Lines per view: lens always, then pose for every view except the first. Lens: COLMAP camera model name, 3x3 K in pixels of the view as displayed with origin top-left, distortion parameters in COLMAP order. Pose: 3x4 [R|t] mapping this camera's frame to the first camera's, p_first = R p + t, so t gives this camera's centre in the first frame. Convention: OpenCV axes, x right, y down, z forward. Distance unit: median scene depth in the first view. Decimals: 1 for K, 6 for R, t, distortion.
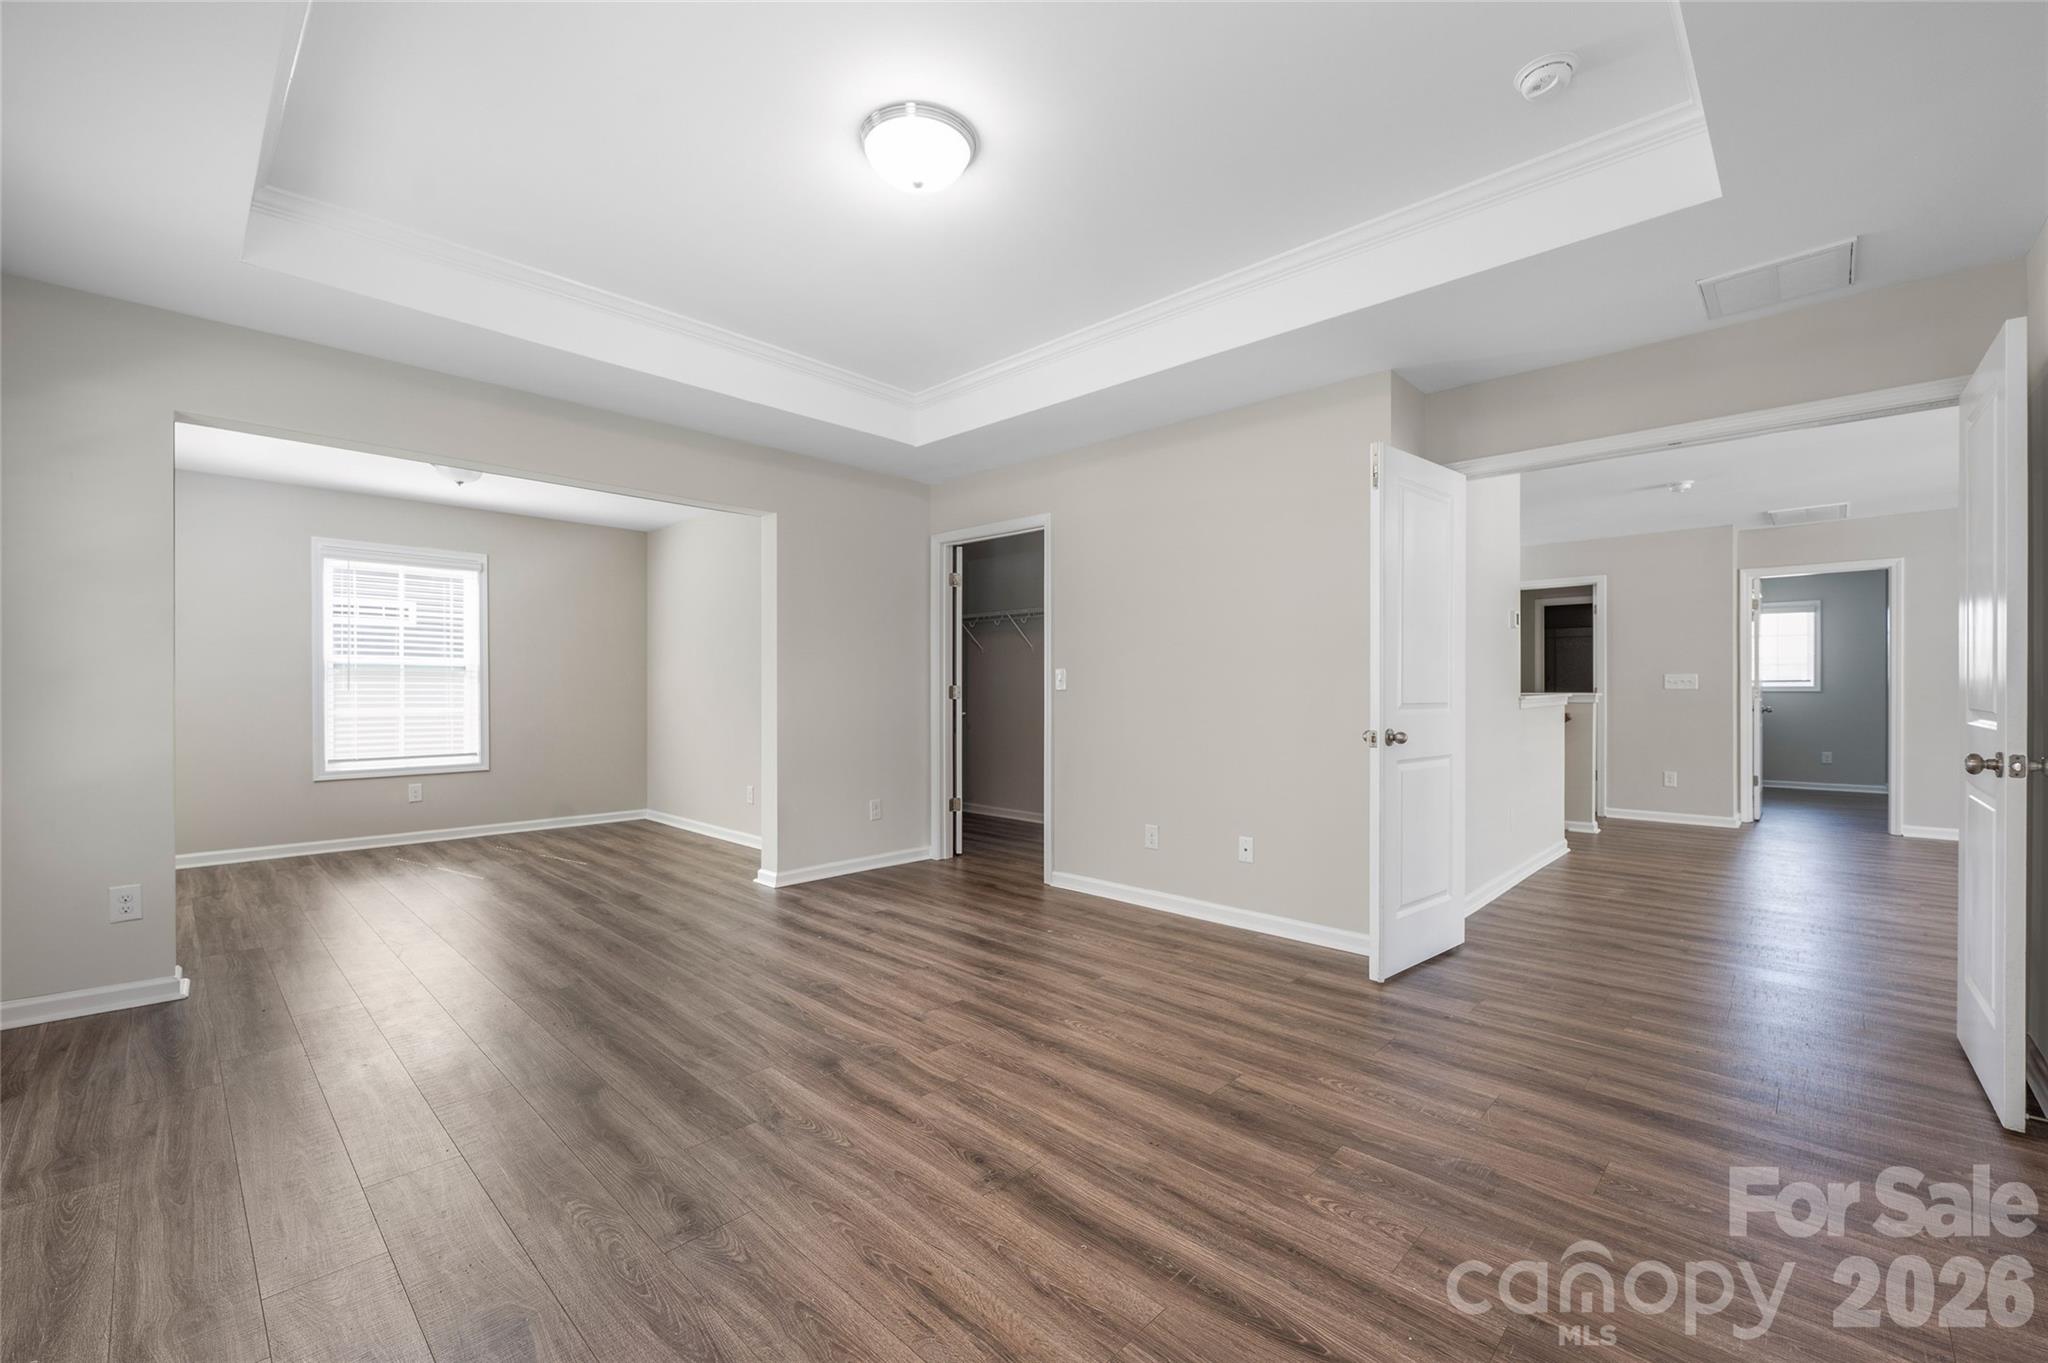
lens RADIAL K [[860.0, 0, 1014.0], [0, 860.0, 688.6], [0, 0, 1]] dist [-0.004994, -0.000736]
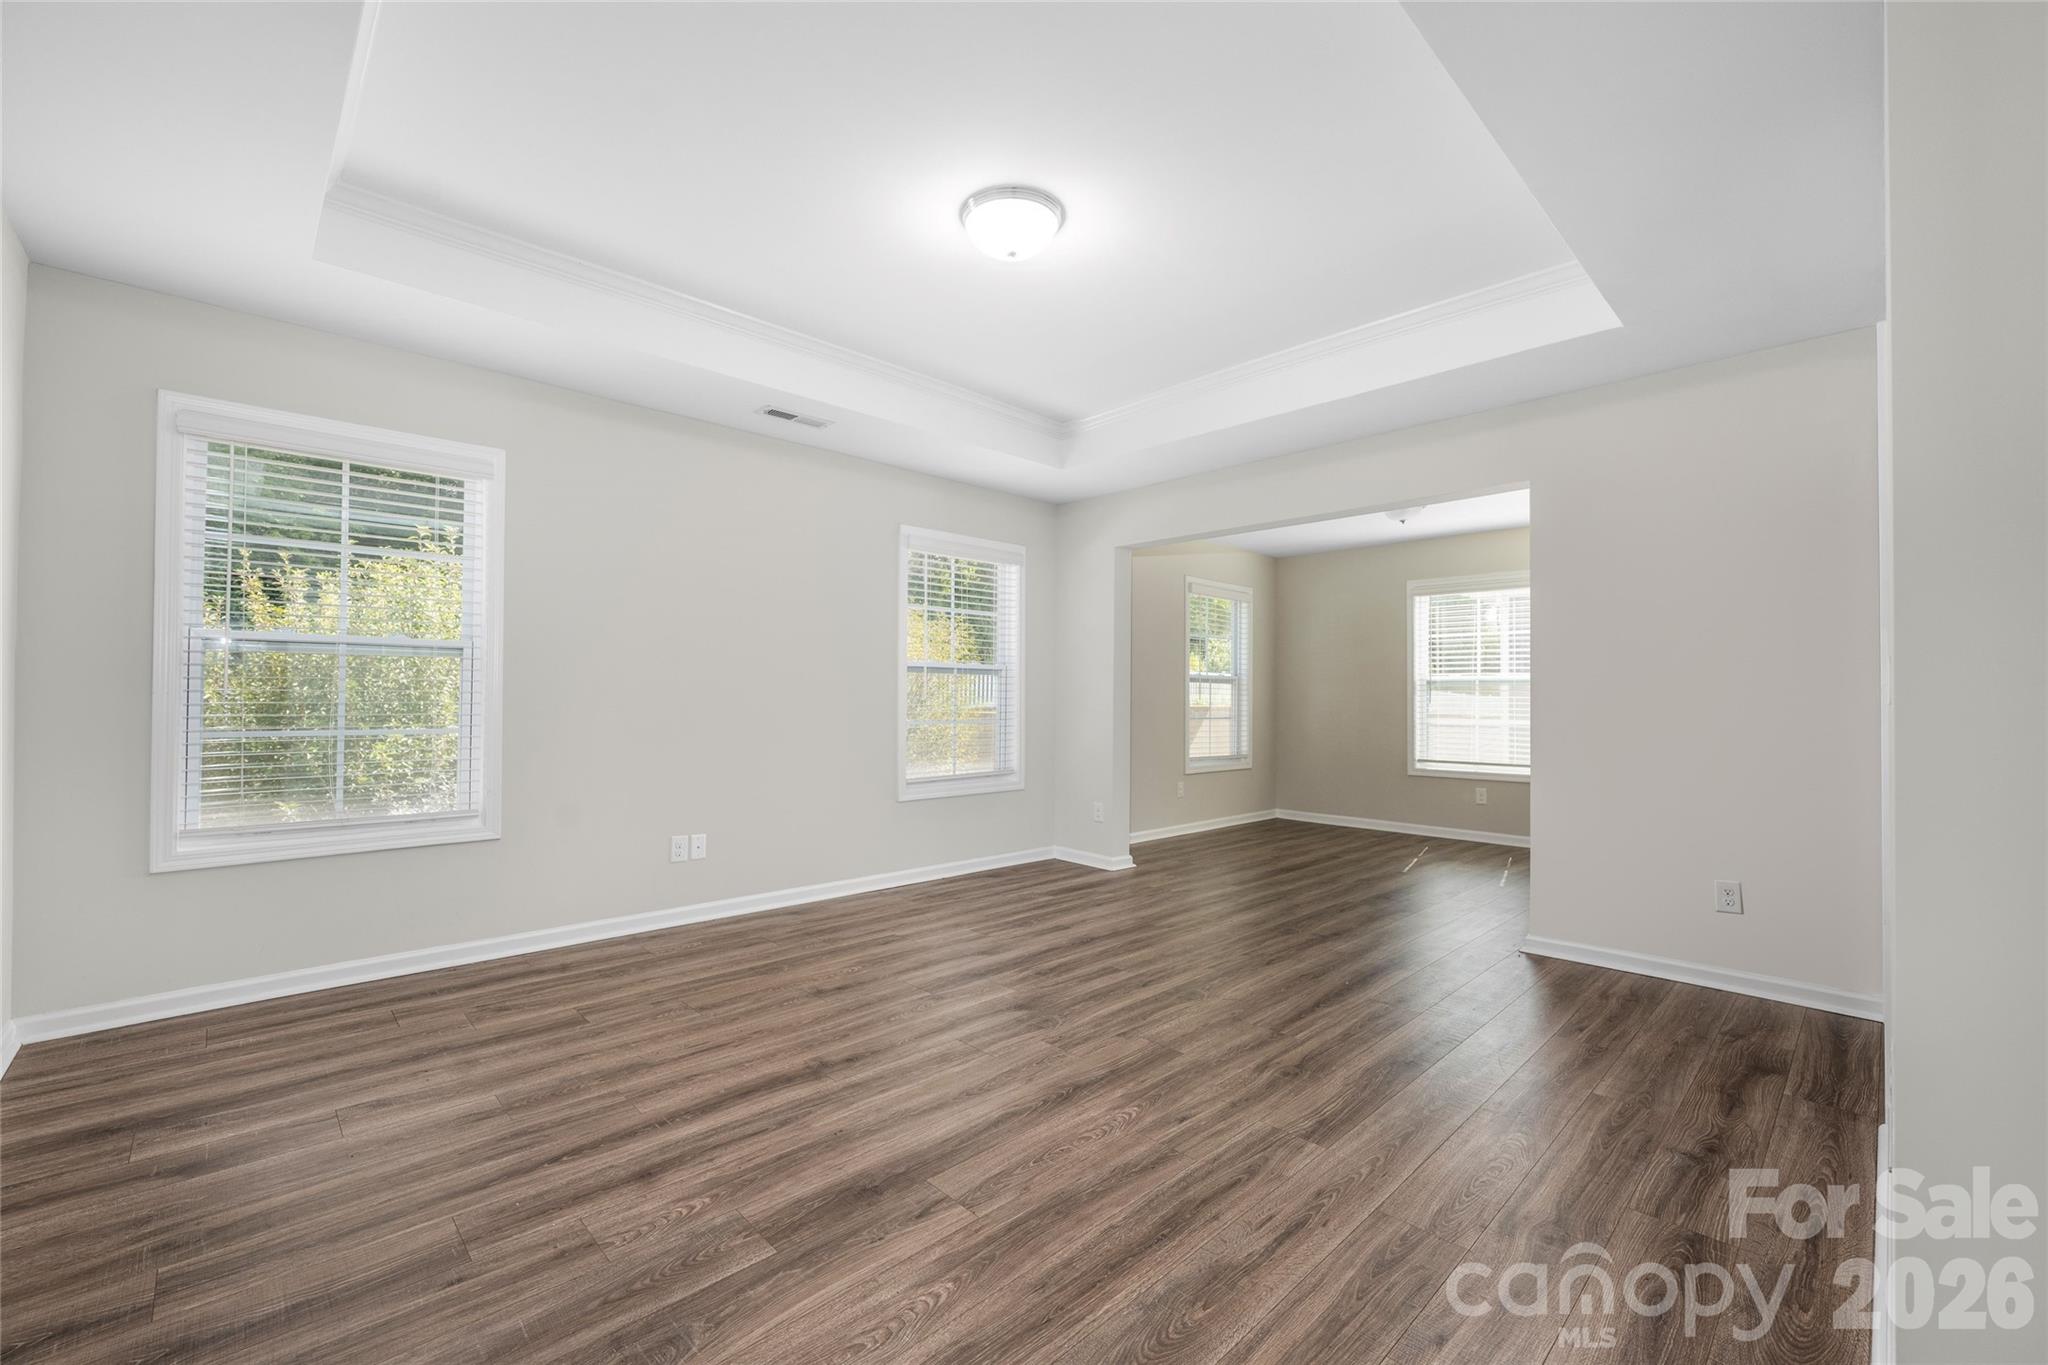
lens RADIAL K [[855.3, 0, 1016.9], [0, 855.3, 687.4], [0, 0, 1]] dist [-0.006334, 0.000450]
pose [[-0.061258, -0.016403, -0.997987, 1.021295], [-0.006110, 0.999852, -0.016059, 0.006576], [0.998103, 0.005114, -0.061350, 1.096024]]
